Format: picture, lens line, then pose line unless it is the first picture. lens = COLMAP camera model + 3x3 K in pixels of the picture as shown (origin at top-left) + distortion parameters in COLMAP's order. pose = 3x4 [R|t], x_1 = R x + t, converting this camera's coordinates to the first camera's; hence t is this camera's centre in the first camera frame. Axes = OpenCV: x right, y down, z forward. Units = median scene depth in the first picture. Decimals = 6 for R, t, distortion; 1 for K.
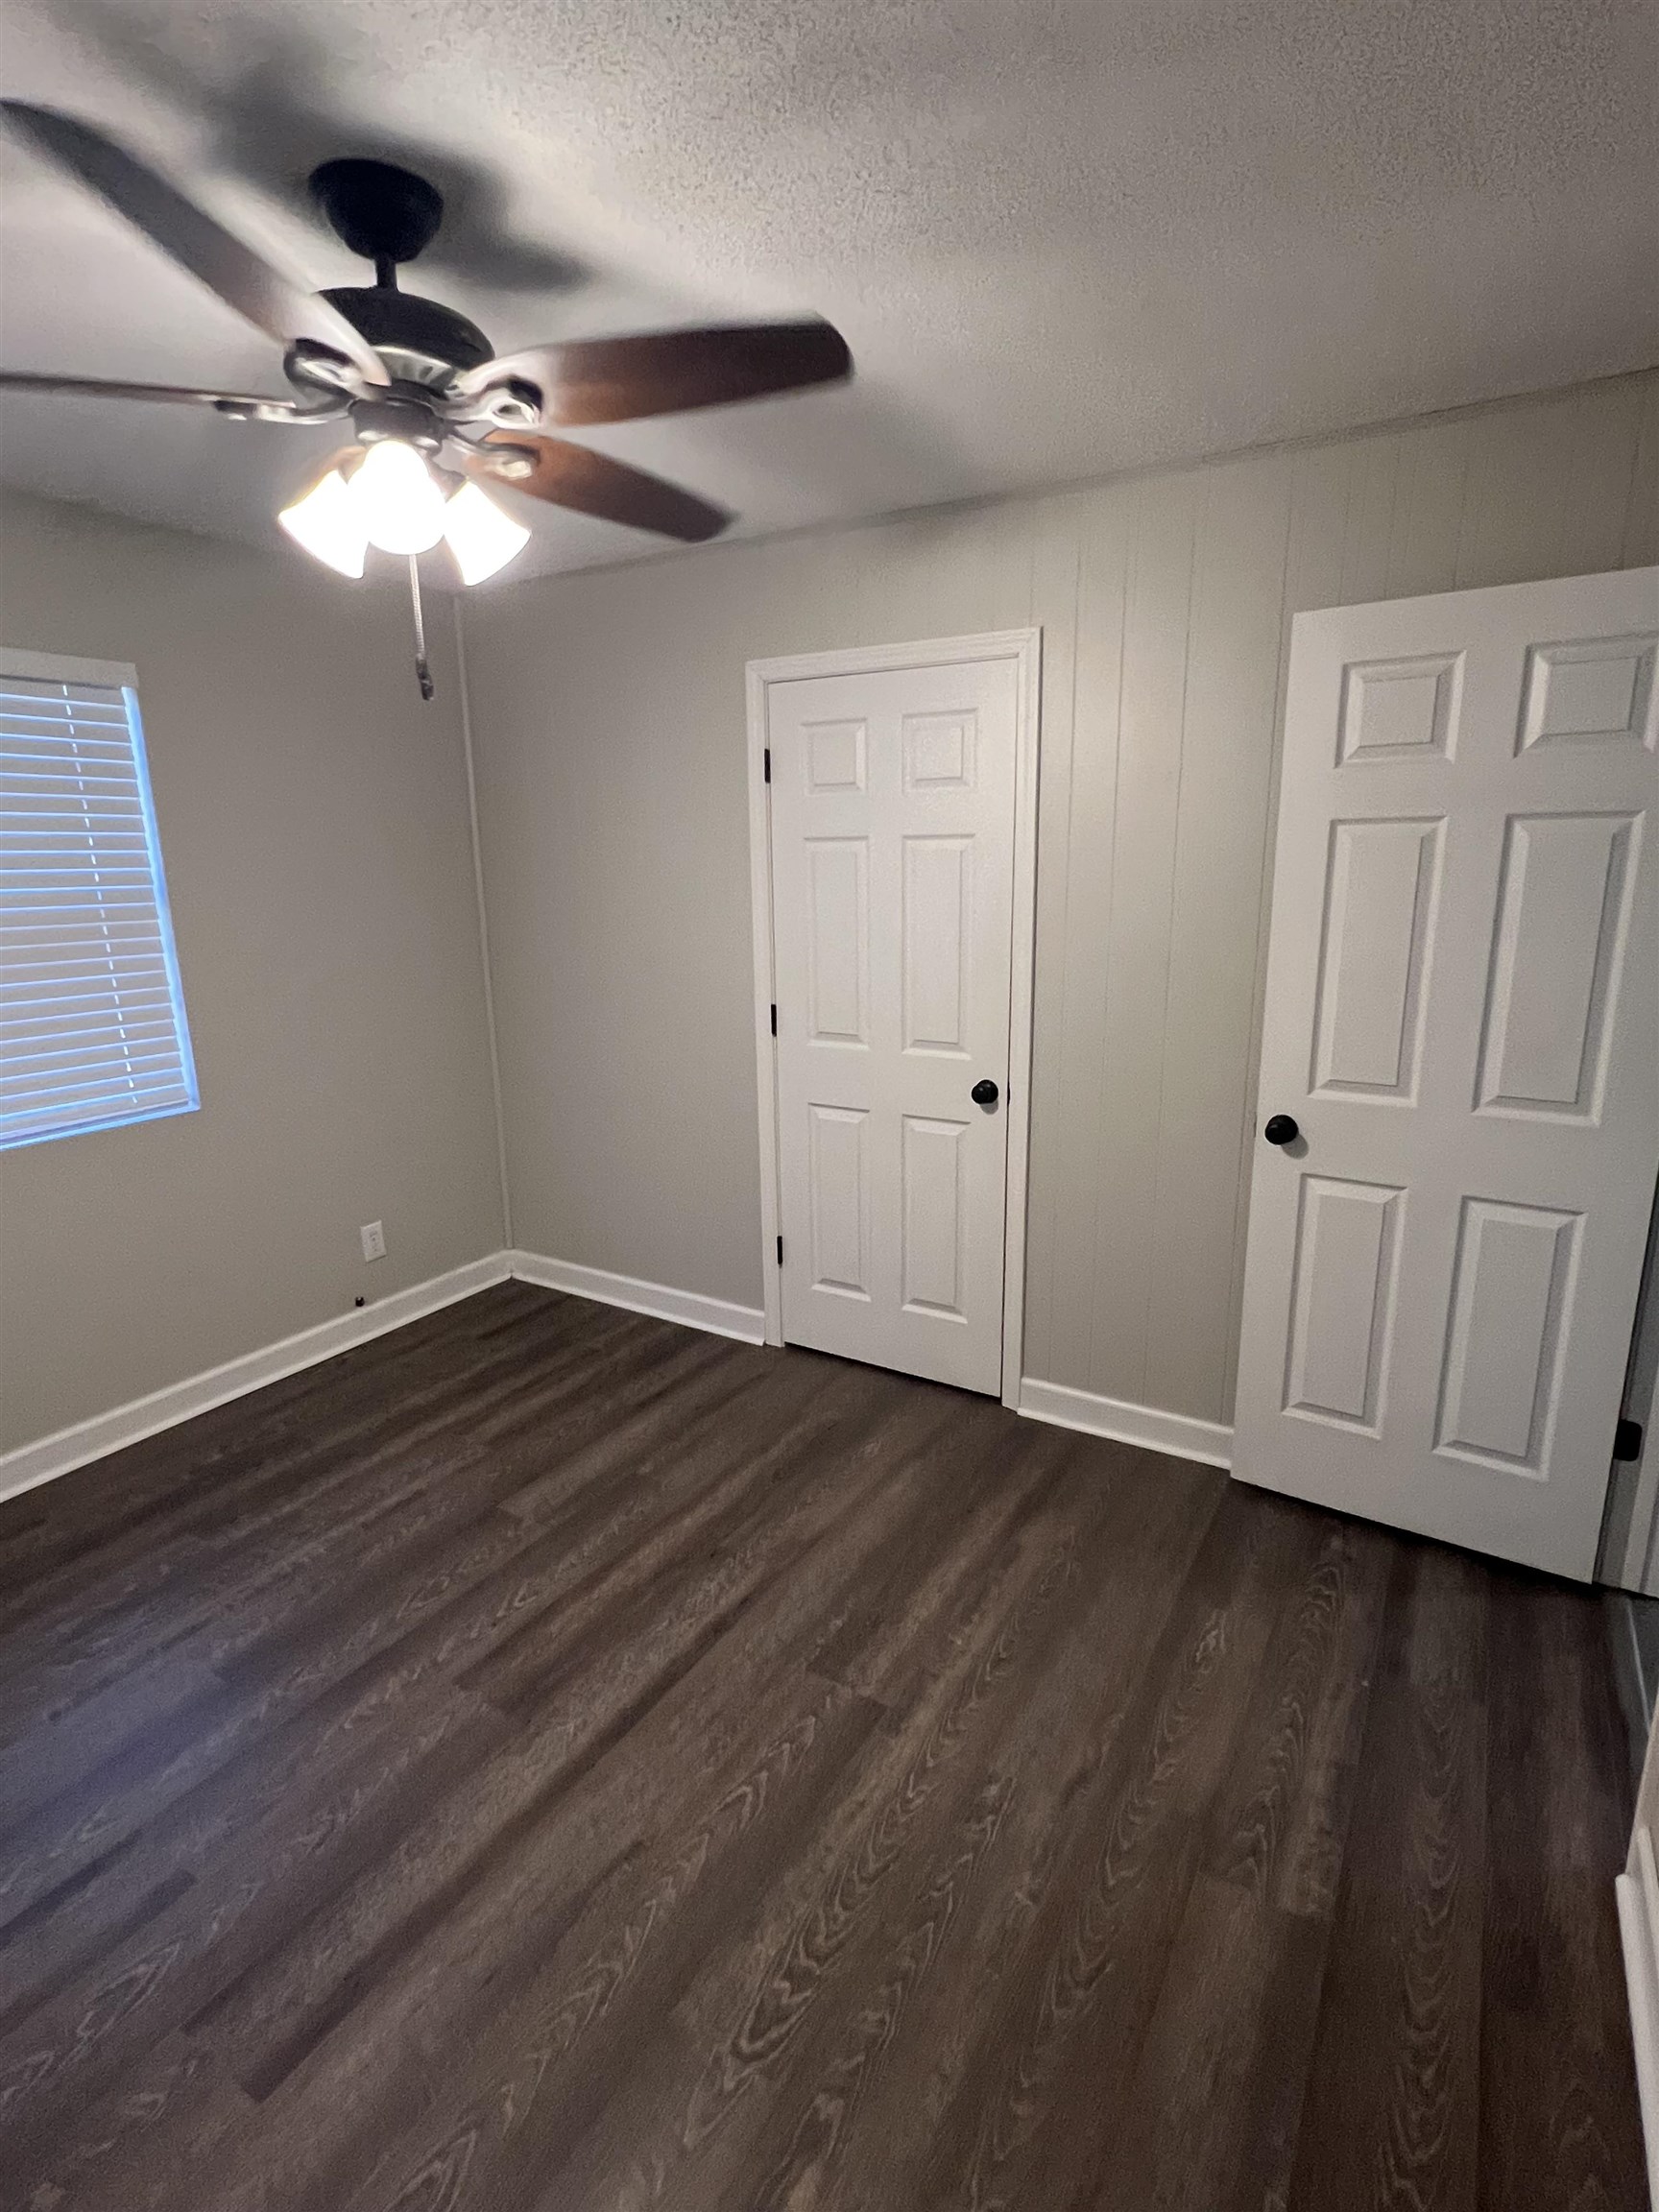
lens RADIAL K [[1098.1, 0, 846.3], [0, 1098.1, 1100.8], [0, 0, 1]] dist [-0.011494, 0.000257]
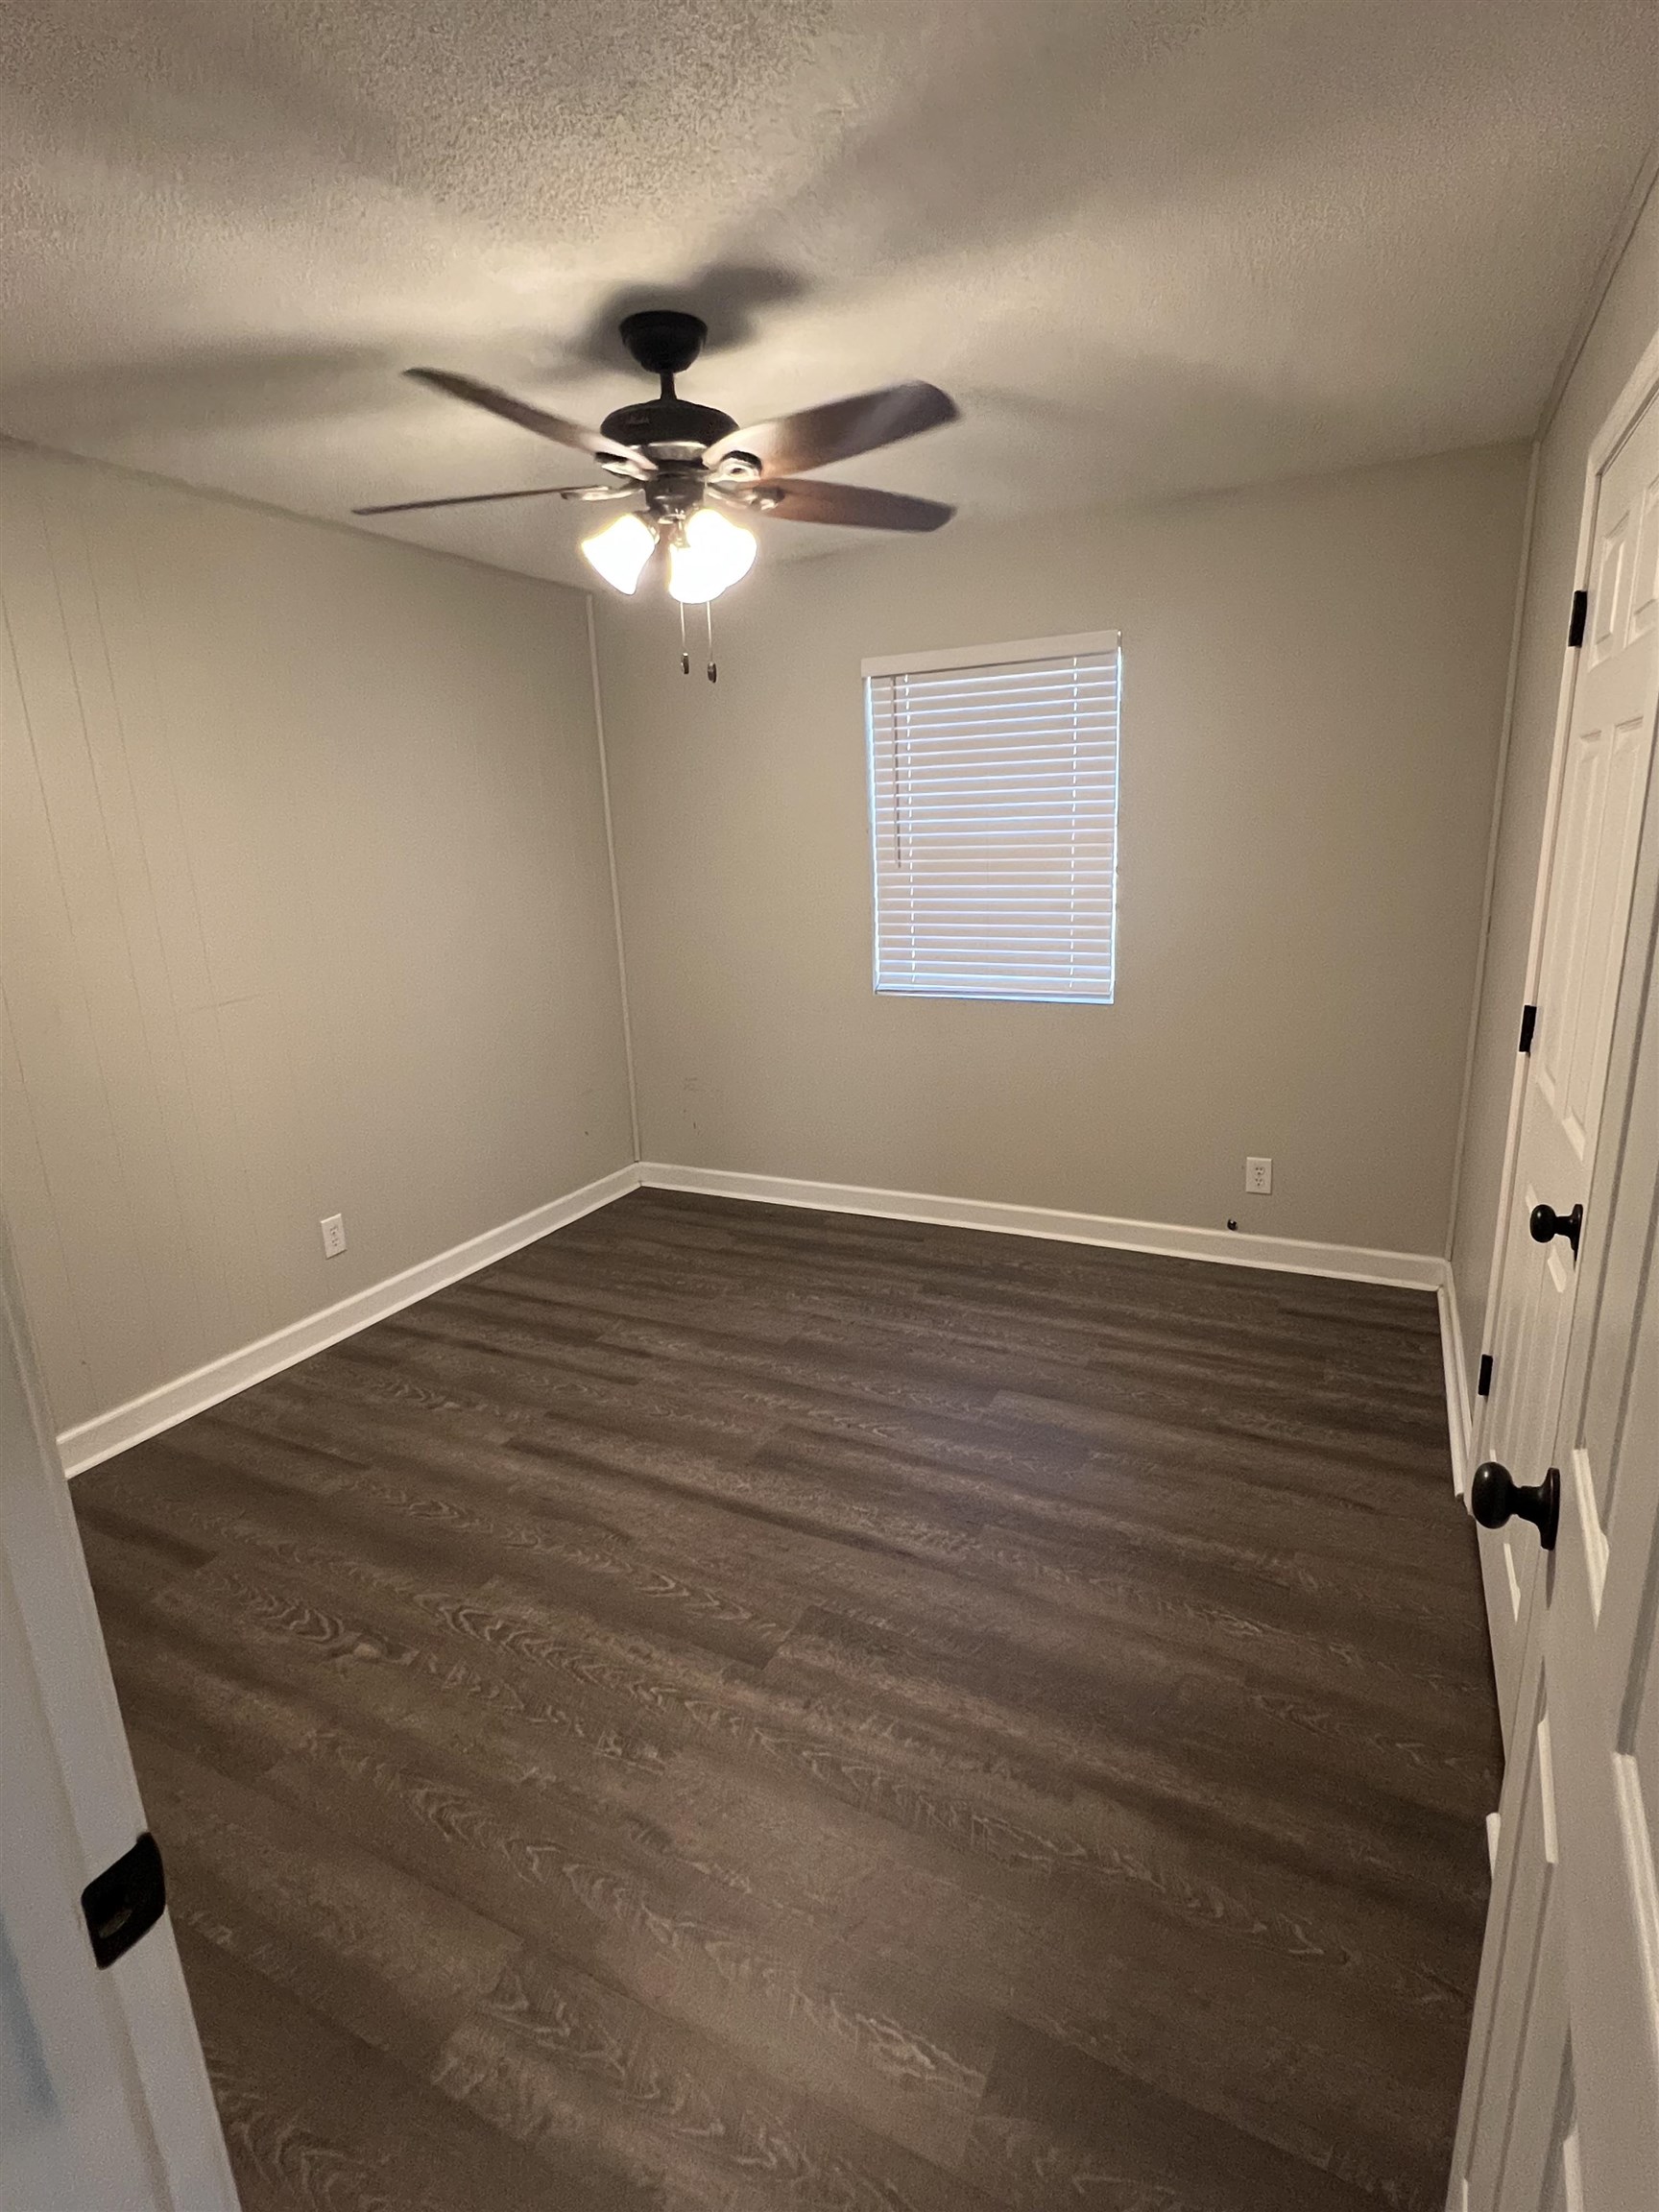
lens RADIAL K [[1098.1, 0, 834.0], [0, 1098.1, 1103.2], [0, 0, 1]] dist [-0.011494, 0.000257]
pose [[0.064373, 0.258746, -0.963798, 0.816066], [-0.186262, 0.951944, 0.243123, -0.175275], [0.980389, 0.163868, 0.109474, 0.823115]]
